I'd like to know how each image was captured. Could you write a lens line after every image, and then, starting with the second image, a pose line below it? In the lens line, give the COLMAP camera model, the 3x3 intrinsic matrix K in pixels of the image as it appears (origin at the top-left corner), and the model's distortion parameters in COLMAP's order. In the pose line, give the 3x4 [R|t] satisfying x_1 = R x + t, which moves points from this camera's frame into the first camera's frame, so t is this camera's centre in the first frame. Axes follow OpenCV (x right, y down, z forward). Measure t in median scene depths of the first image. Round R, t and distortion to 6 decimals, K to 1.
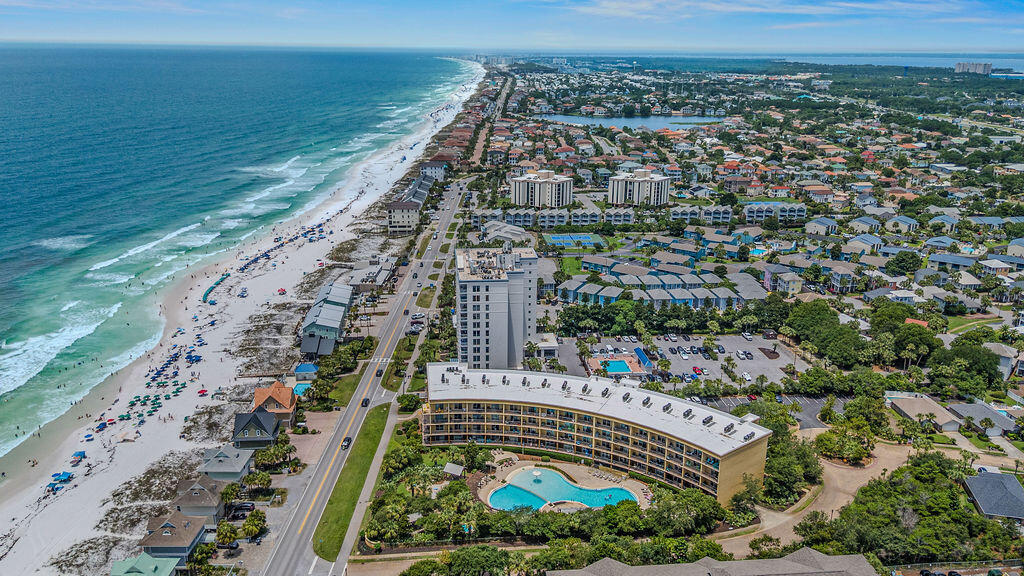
lens RADIAL K [[783.7, 0, 512.0], [0, 783.7, 288.0], [0, 0, 1]] dist [0.092811, -0.110538]
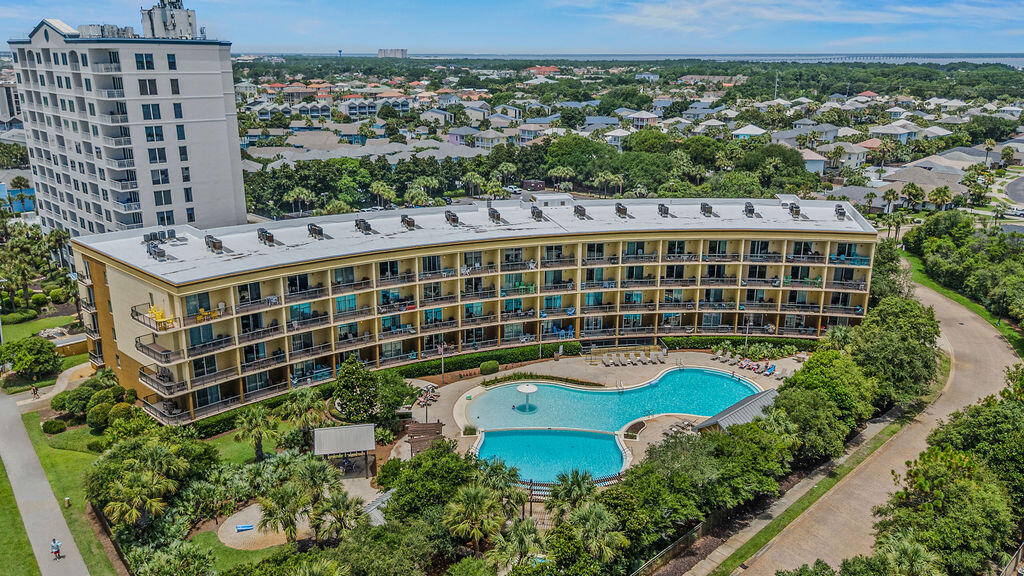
lens RADIAL K [[783.7, 0, 512.0], [0, 783.7, 288.0], [0, 0, 1]] dist [0.092811, -0.110538]
pose [[0.778335, -0.189857, 0.598456, -0.177479], [0.191429, 0.979559, 0.061792, 0.135192], [-0.597955, 0.066467, 0.798769, 0.580900]]
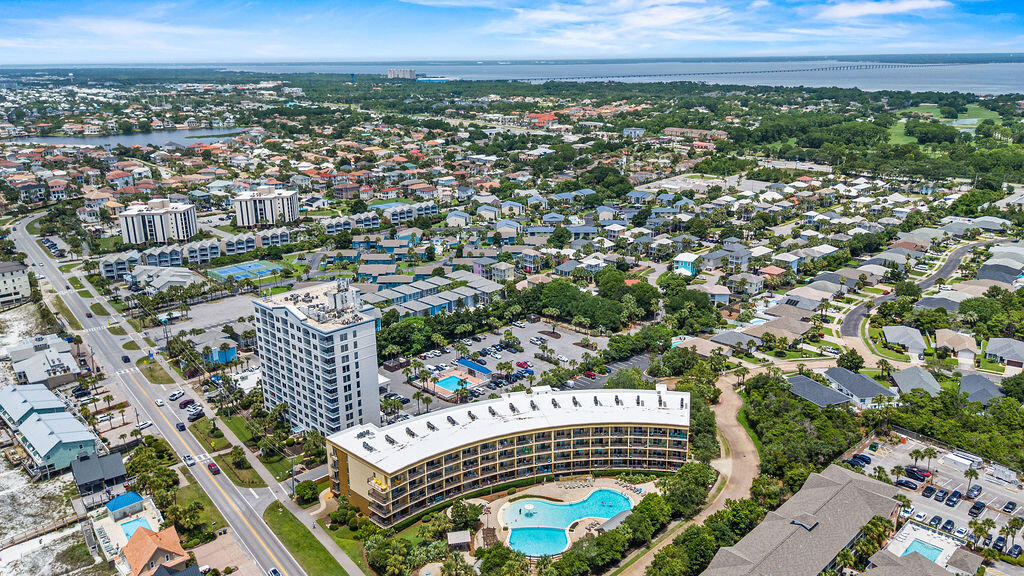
lens RADIAL K [[756.5, 0, 519.0], [0, 756.5, 302.4], [0, 0, 1]] dist [0.074286, -0.089797]
pose [[0.774570, -0.208287, 0.597209, -0.403693], [0.198534, 0.976565, 0.083099, -0.070445], [-0.600521, 0.054200, 0.797770, 0.228796]]
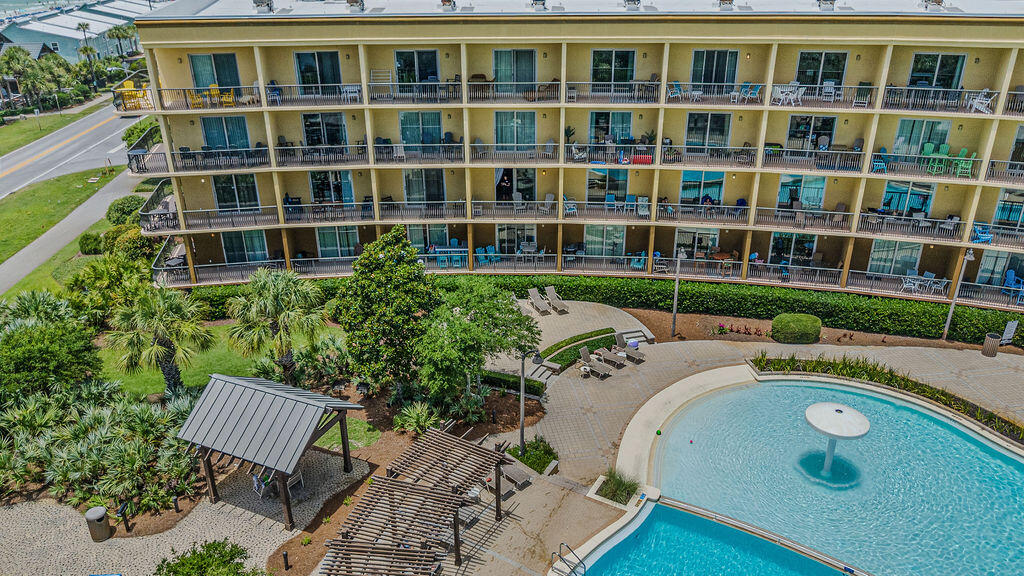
lens RADIAL K [[771.6, 0, 508.3], [0, 771.6, 293.7], [0, 0, 1]] dist [0.087602, -0.096400]
pose [[0.998415, -0.040052, 0.039541, -0.029755], [0.033411, 0.987150, 0.156267, 0.159855], [-0.045291, -0.154698, 0.986923, 0.738043]]
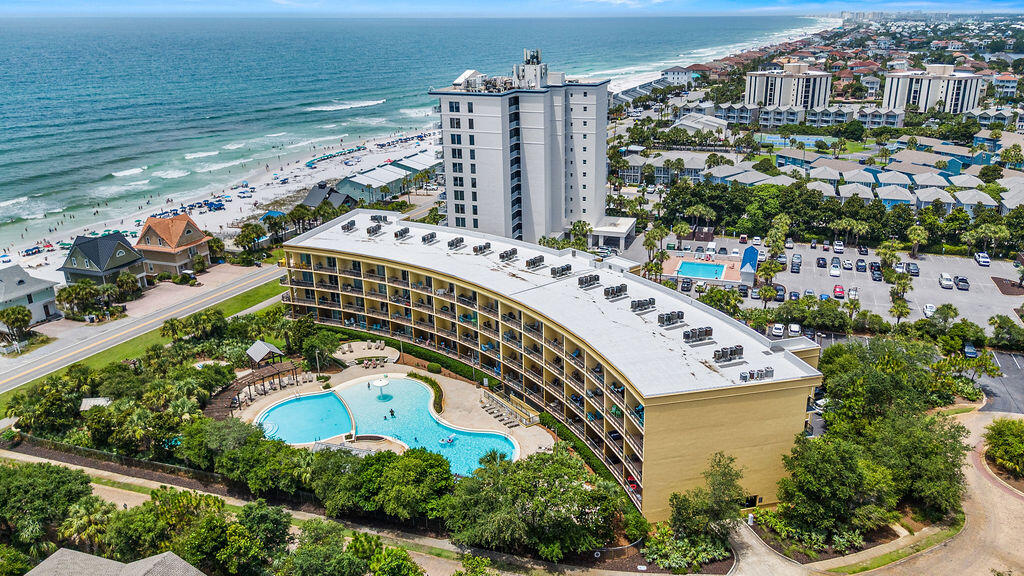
lens RADIAL K [[756.5, 0, 519.0], [0, 756.5, 302.4], [0, 0, 1]] dist [0.074286, -0.089797]
pose [[0.909873, 0.135081, -0.392281, 0.279084], [-0.109199, 0.990146, 0.087675, 0.103123], [0.400258, -0.036936, 0.915658, 0.468690]]
